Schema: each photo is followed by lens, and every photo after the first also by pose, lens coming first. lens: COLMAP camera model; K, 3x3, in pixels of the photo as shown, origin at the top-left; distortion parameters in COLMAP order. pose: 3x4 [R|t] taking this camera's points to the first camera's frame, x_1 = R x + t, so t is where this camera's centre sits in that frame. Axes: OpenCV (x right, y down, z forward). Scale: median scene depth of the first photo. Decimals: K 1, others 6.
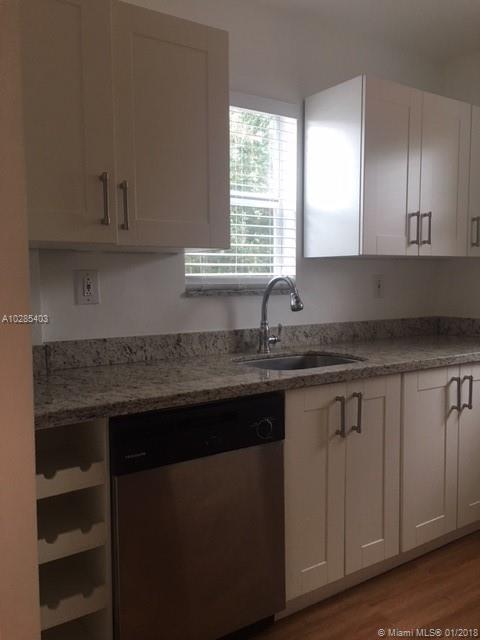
lens RADIAL K [[523.5, 0, 245.9], [0, 523.5, 319.6], [0, 0, 1]] dist [0.038311, -0.066975]
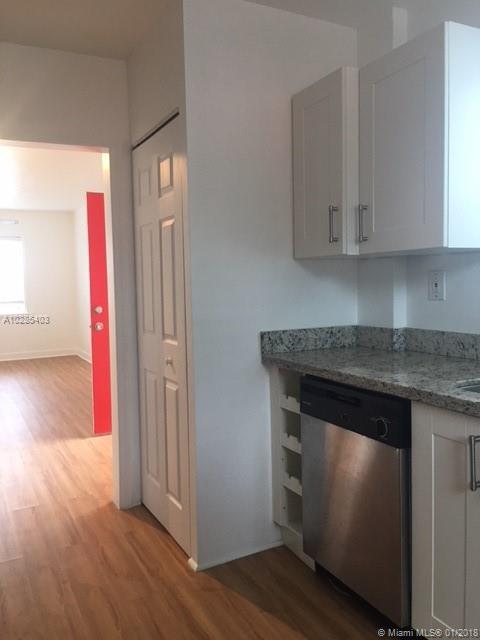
lens RADIAL K [[523.5, 0, 245.9], [0, 523.5, 319.6], [0, 0, 1]] dist [0.038311, -0.066975]
pose [[-0.070163, 0.082822, -0.994091, 0.889014], [-0.060471, 0.994361, 0.087113, -0.062224], [0.995701, 0.066225, -0.064759, 0.668025]]
